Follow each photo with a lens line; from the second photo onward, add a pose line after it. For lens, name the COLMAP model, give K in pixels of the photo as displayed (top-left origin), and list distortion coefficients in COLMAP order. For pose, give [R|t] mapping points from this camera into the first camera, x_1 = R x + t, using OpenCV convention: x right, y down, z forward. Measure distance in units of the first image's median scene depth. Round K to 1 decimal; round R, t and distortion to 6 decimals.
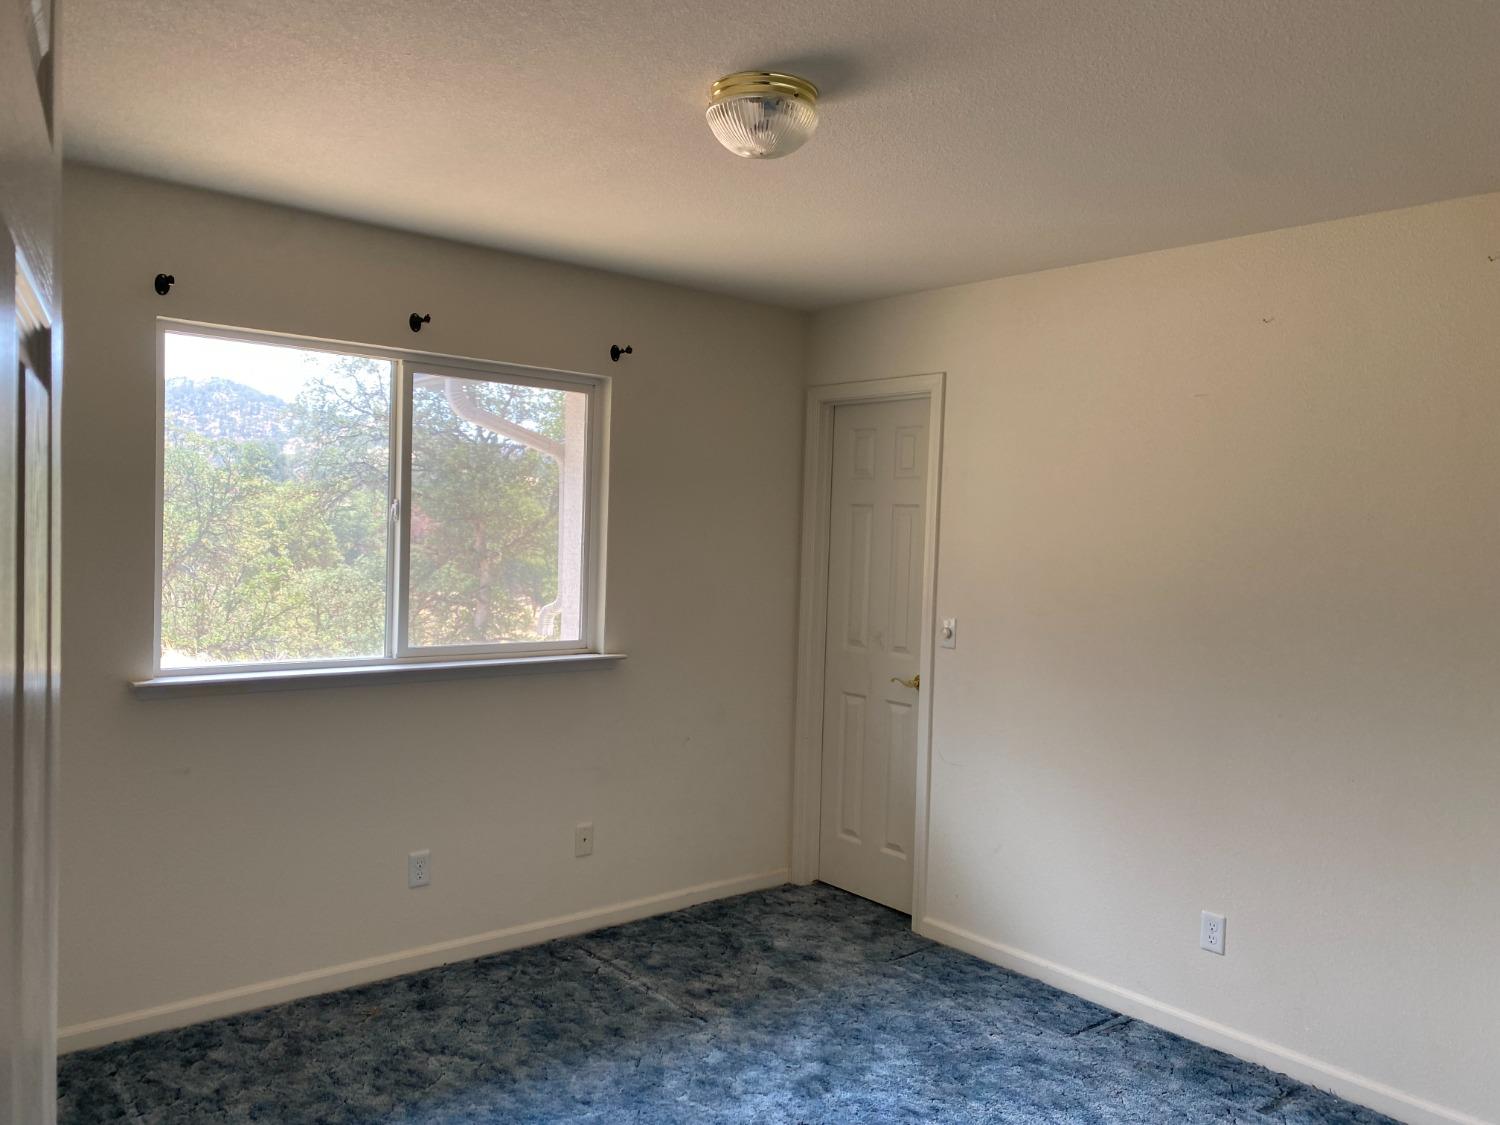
lens RADIAL K [[1176.3, 0, 750.0], [0, 1176.3, 562.5], [0, 0, 1]] dist [0.013714, 0.003252]
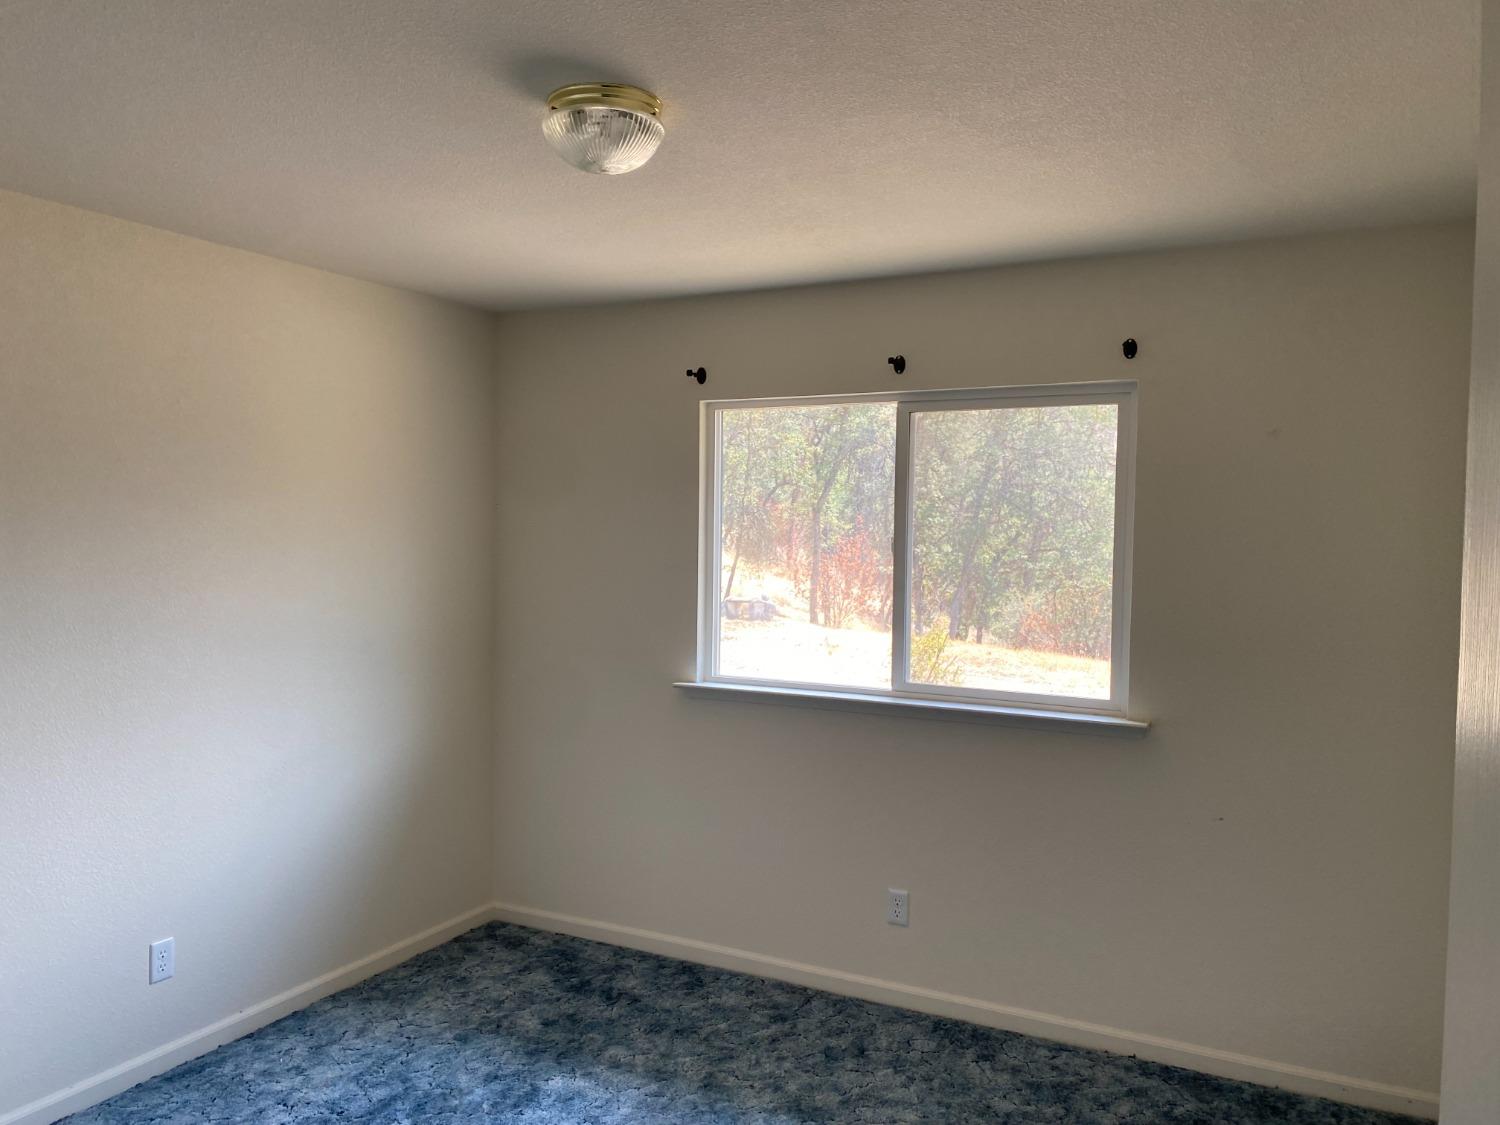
lens RADIAL K [[1176.3, 0, 750.0], [0, 1176.3, 562.5], [0, 0, 1]] dist [0.013714, 0.003252]
pose [[0.345636, 0.001807, -0.938367, 0.615355], [-0.029653, 0.999520, -0.008997, -0.017605], [0.937900, 0.030935, 0.345524, 0.520144]]
